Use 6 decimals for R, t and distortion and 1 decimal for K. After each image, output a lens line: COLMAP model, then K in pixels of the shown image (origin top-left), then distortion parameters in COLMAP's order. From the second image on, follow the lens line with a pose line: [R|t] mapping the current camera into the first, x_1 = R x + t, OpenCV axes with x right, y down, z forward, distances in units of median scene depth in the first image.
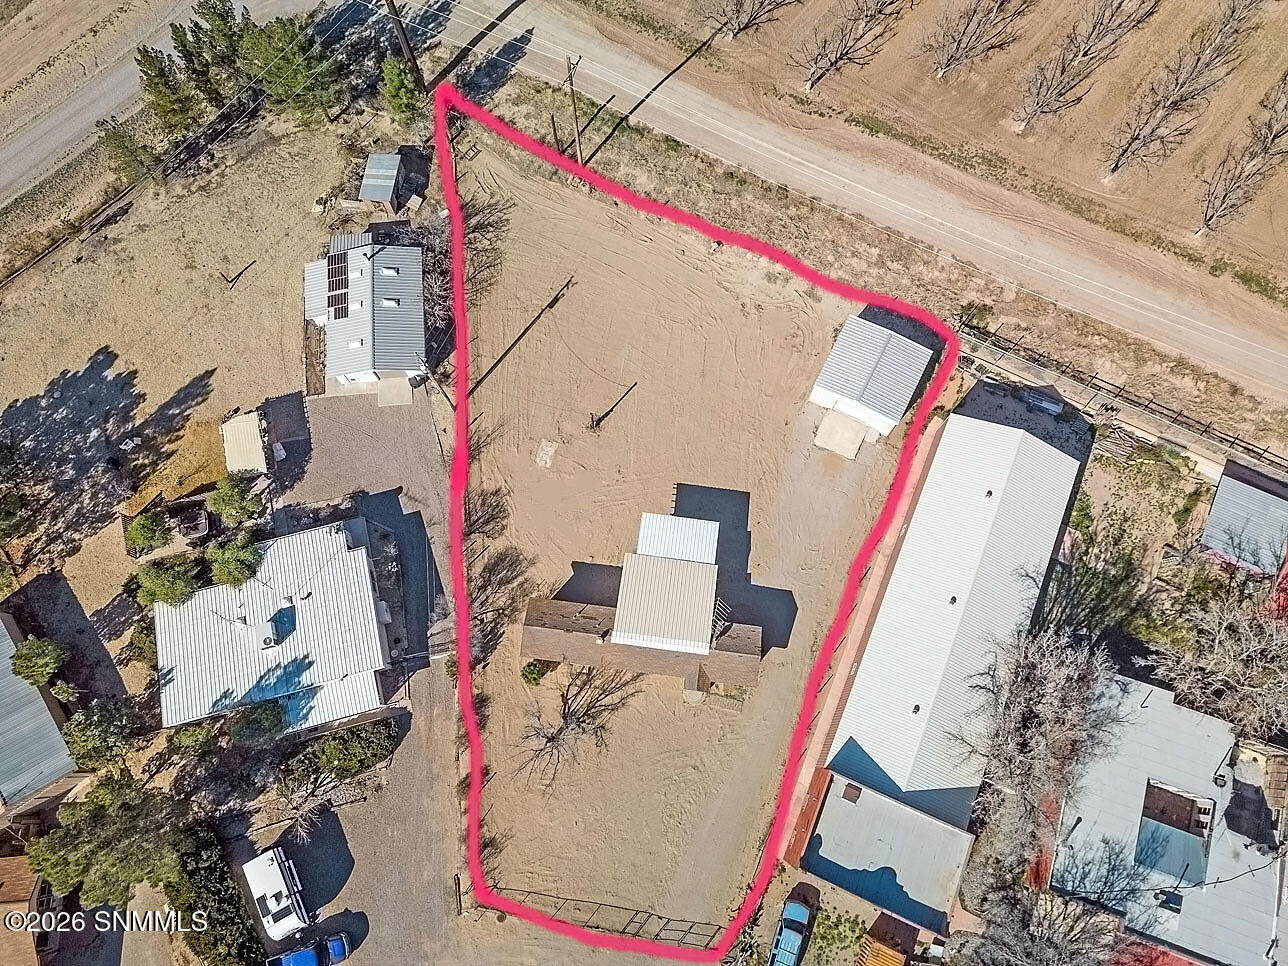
lens RADIAL K [[904.2, 0, 644.0], [0, 904.2, 483.0], [0, 0, 1]] dist [0.084448, -0.078740]
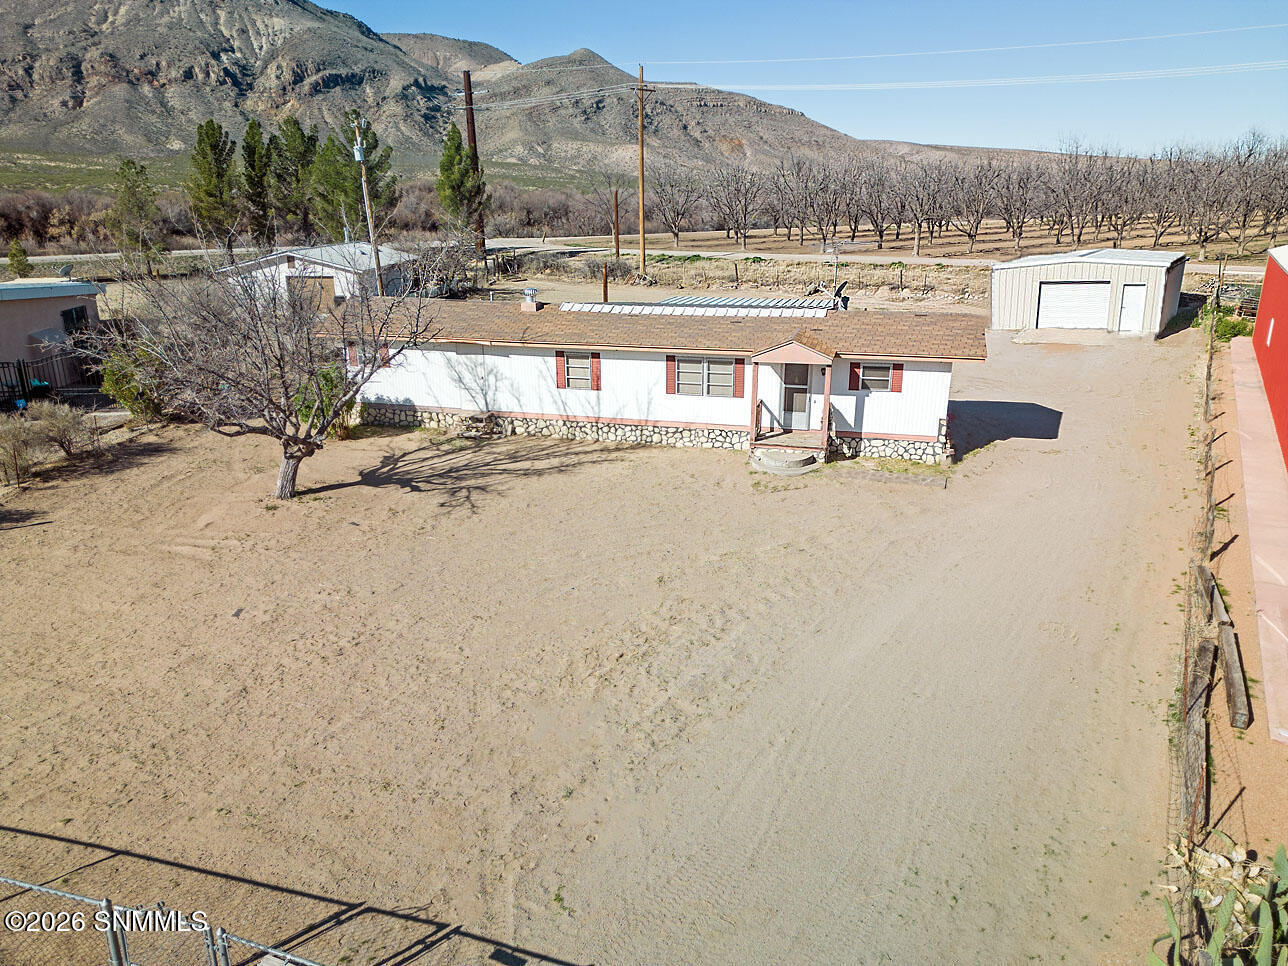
lens RADIAL K [[904.2, 0, 644.0], [0, 904.2, 483.0], [0, 0, 1]] dist [0.084448, -0.078740]
pose [[0.992141, 0.034092, -0.120392, 0.044908], [-0.119246, 0.549097, -0.827208, 0.507246], [0.037906, 0.835063, 0.548847, 0.832777]]
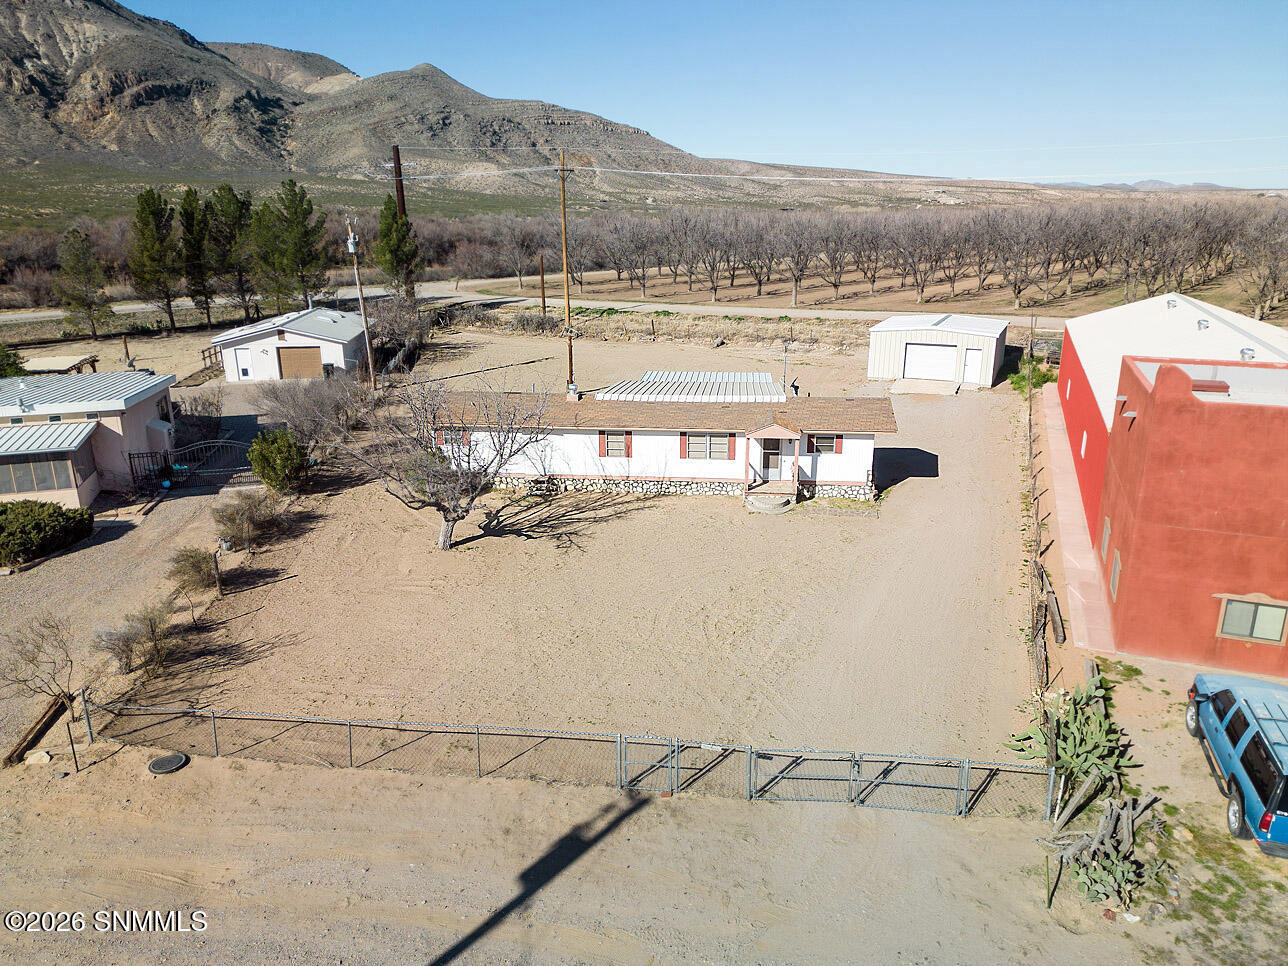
lens RADIAL K [[904.2, 0, 644.0], [0, 904.2, 483.0], [0, 0, 1]] dist [0.084448, -0.078740]
pose [[0.999466, -0.014092, 0.029476, -0.023622], [0.032422, 0.539008, -0.841676, 0.619868], [-0.004027, 0.842183, 0.539177, 0.741699]]
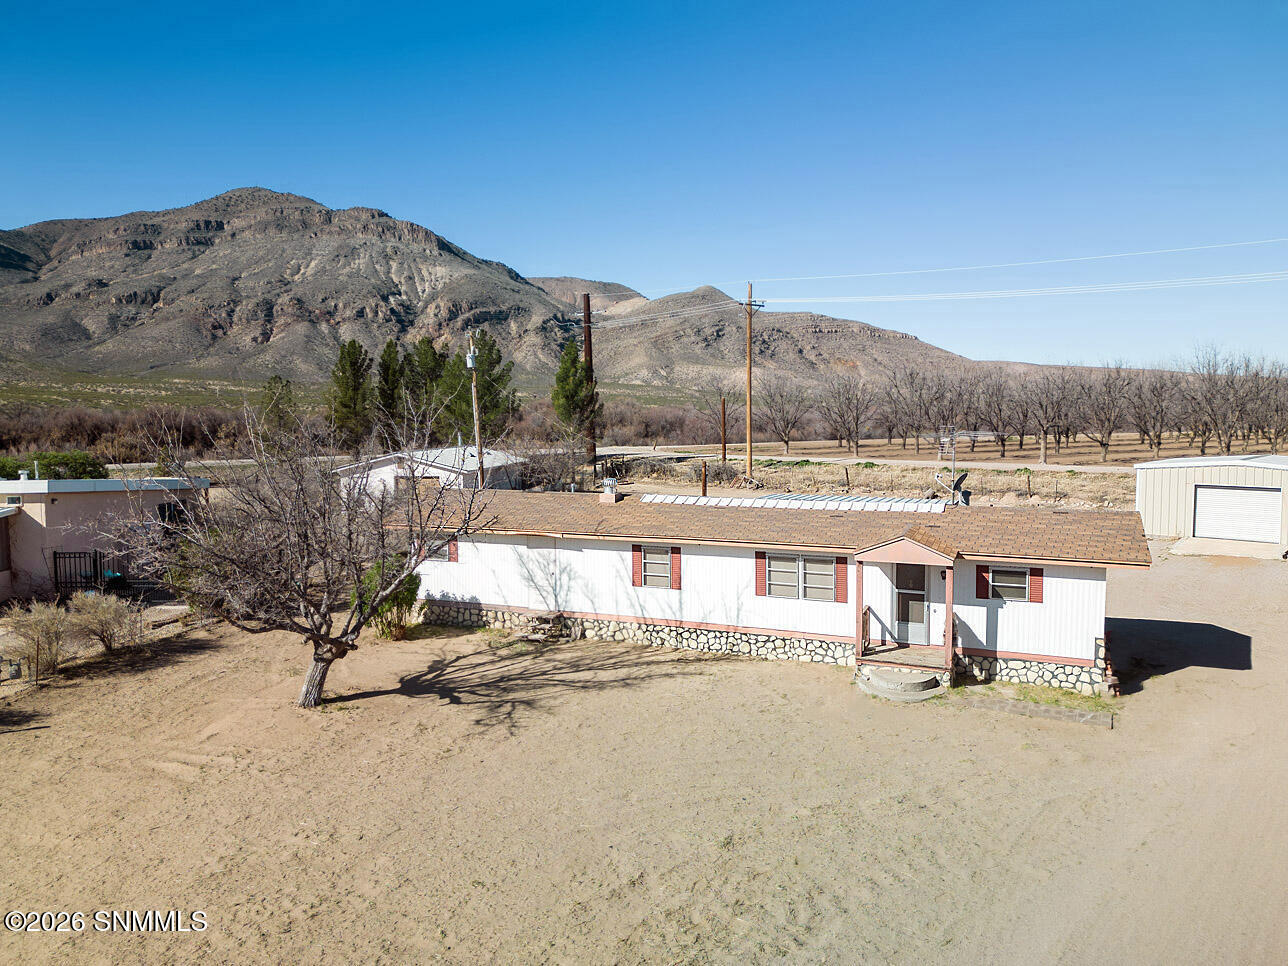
lens RADIAL K [[900.5, 0, 644.0], [0, 900.5, 483.0], [0, 0, 1]] dist [0.107796, -0.131332]
pose [[0.967953, 0.014874, -0.250689, 0.049207], [-0.240189, 0.346278, -0.906863, 0.469050], [0.073319, 0.938014, 0.338753, 0.854983]]
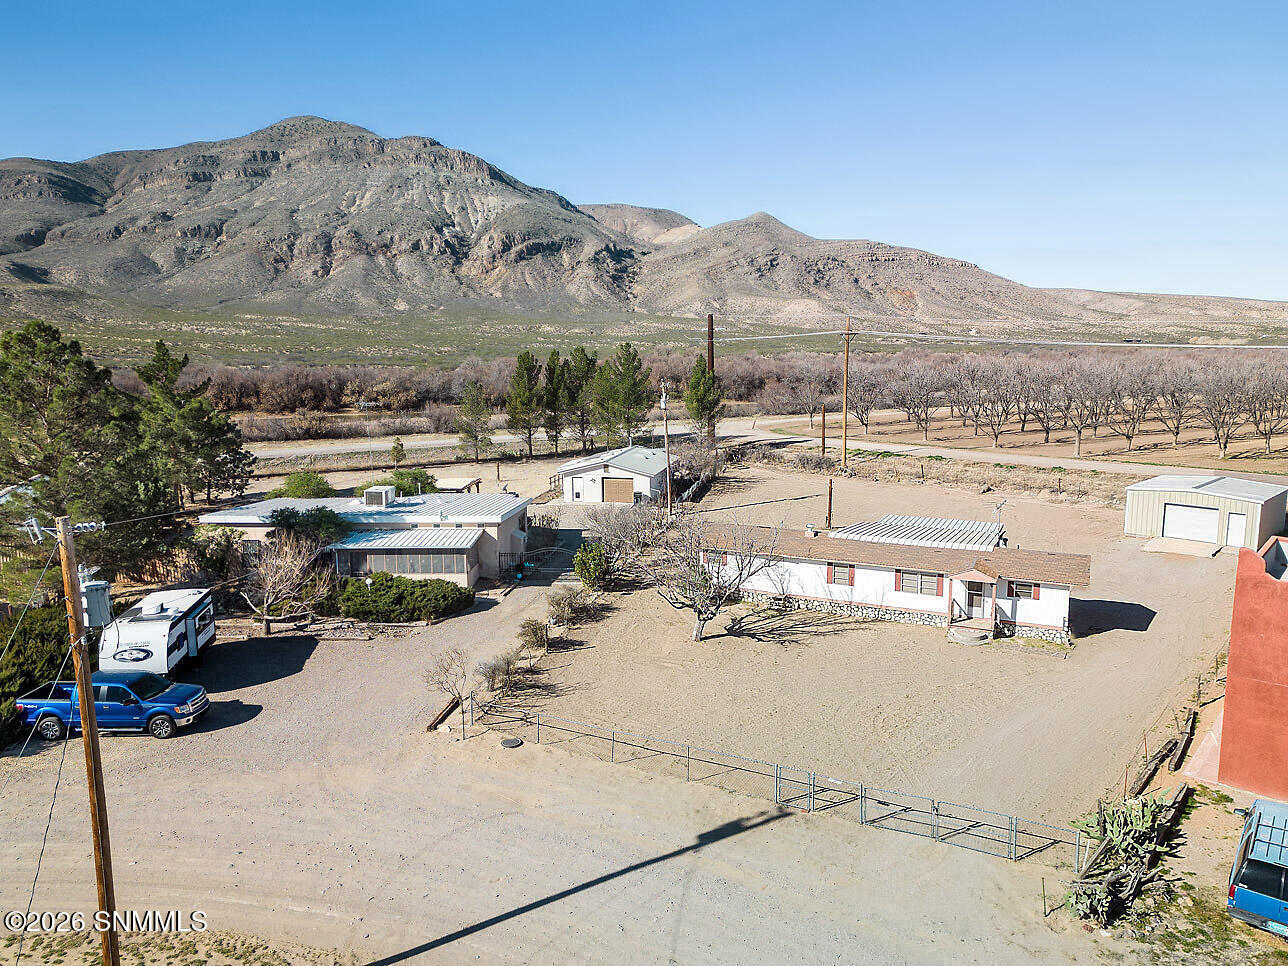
lens RADIAL K [[900.5, 0, 644.0], [0, 900.5, 483.0], [0, 0, 1]] dist [0.107796, -0.131332]
pose [[0.953408, 0.041345, -0.298838, 0.029035], [-0.288559, 0.413983, -0.863338, 0.735519], [0.088019, 0.909345, 0.406625, 0.672250]]
